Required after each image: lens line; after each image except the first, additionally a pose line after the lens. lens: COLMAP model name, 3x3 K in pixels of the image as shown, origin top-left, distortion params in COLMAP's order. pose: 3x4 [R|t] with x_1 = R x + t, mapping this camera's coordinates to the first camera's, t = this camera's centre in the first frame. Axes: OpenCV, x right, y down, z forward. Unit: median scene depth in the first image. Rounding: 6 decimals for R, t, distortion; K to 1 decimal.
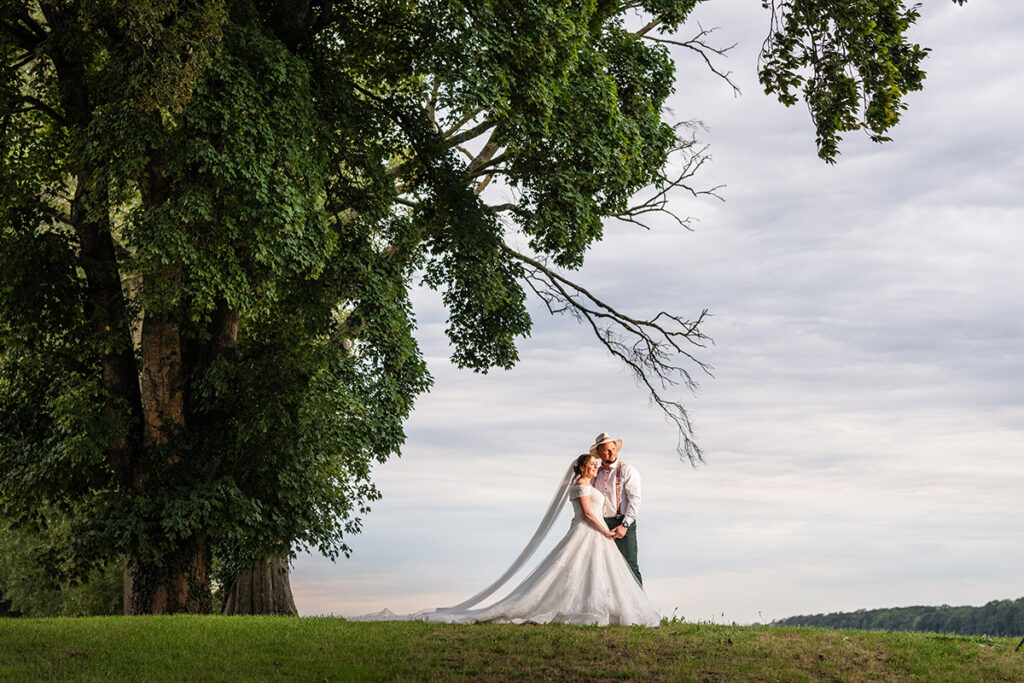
lens RADIAL K [[2508.3, 0, 512.1], [0, 2508.3, 340.4], [0, 0, 1]] dist [0.048466, 0.000000]
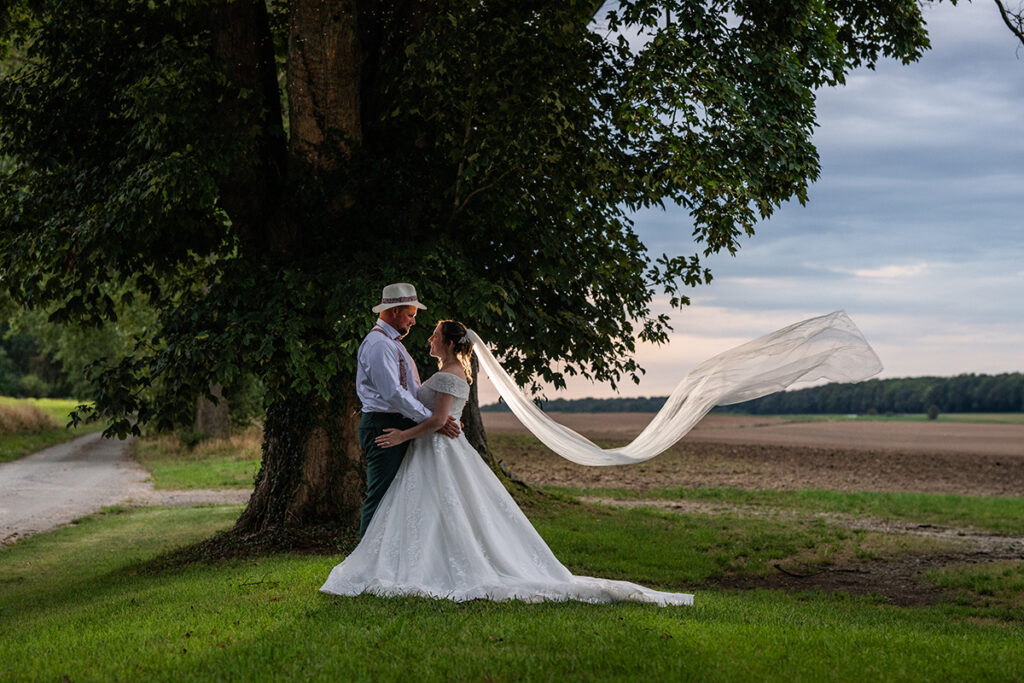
lens RADIAL K [[2508.3, 0, 512.5], [0, 2508.3, 342.8], [0, 0, 1]] dist [0.048466, 0.000000]
pose [[0.999533, 0.024125, -0.018746, -0.085589], [-0.022274, 0.995385, 0.093344, 0.025265], [0.020911, -0.092883, 0.995457, 0.441570]]
